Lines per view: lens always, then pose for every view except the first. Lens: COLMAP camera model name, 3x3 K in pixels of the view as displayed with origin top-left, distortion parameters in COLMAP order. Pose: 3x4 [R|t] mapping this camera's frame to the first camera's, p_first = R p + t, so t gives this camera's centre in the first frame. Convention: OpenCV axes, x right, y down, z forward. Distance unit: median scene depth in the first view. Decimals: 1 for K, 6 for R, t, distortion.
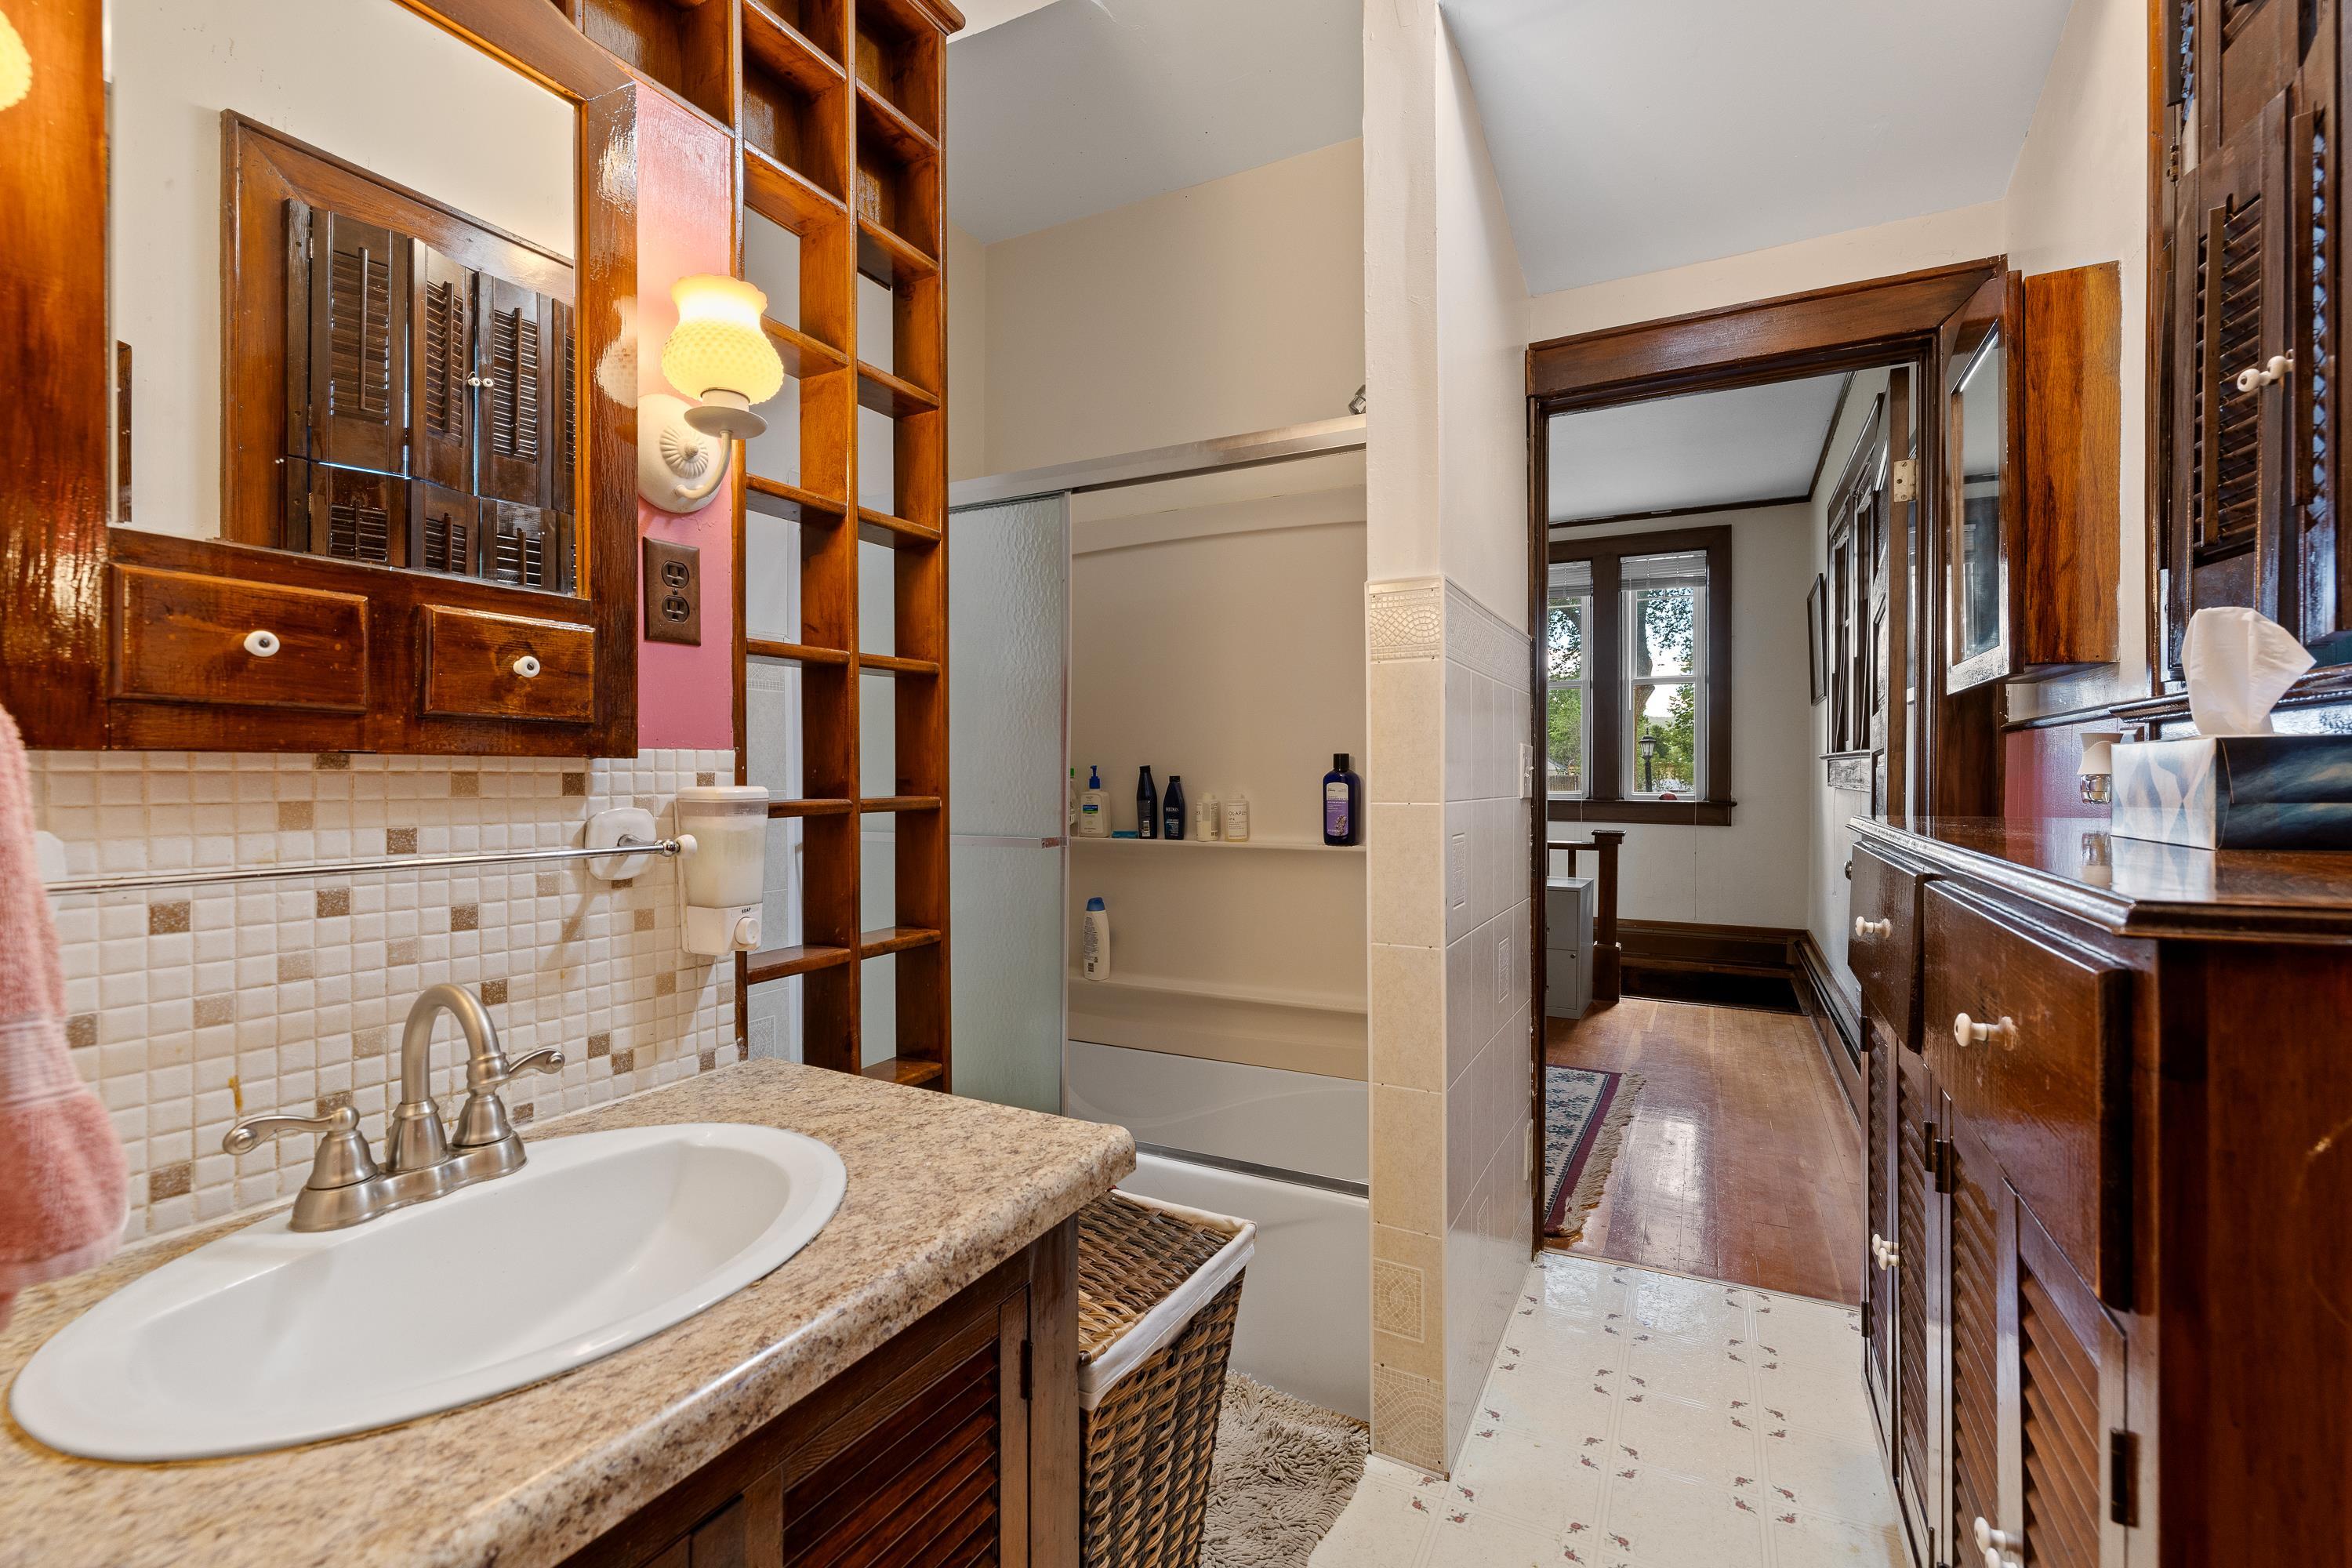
lens RADIAL K [[1012.9, 0, 1186.7], [0, 1012.9, 780.2], [0, 0, 1]] dist [0.004023, -0.000195]
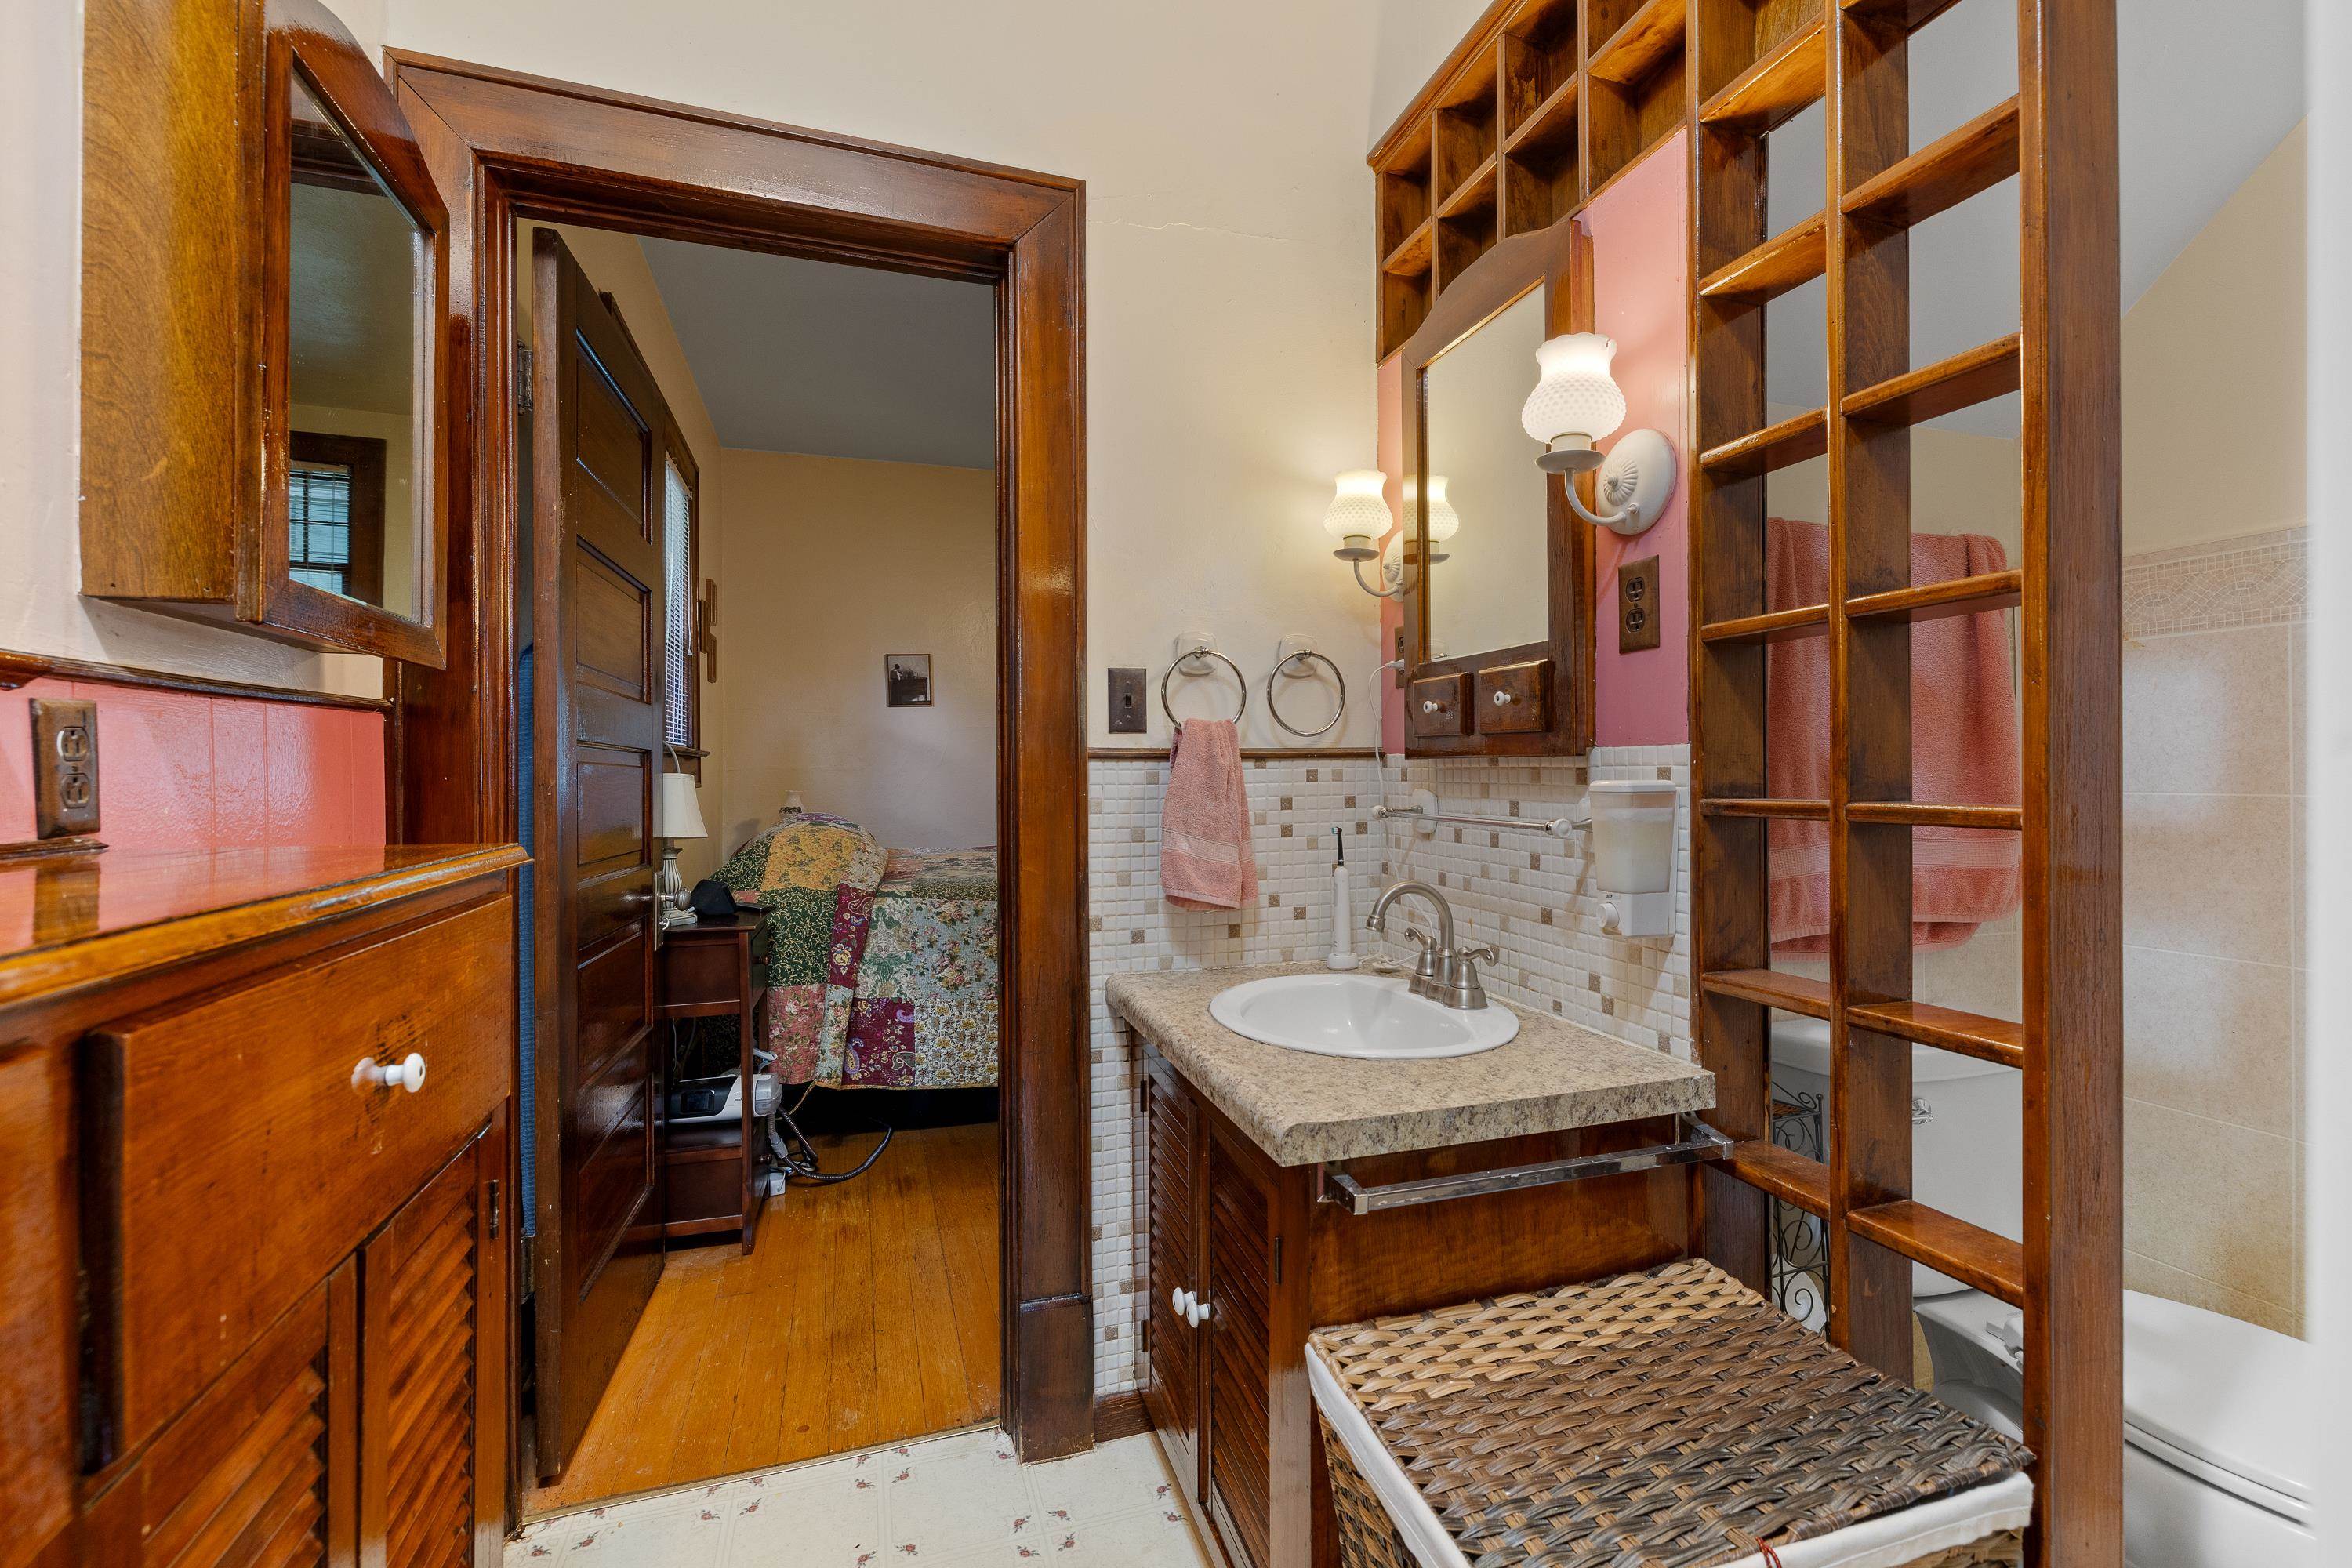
lens RADIAL K [[1012.9, 0, 1183.9], [0, 1012.9, 766.5], [0, 0, 1]] dist [0.004023, -0.000195]
pose [[-0.700026, 0.005299, -0.714098, 0.703522], [0.002213, 0.999984, 0.005251, -0.017076], [0.714114, 0.002096, -0.700026, 1.566663]]
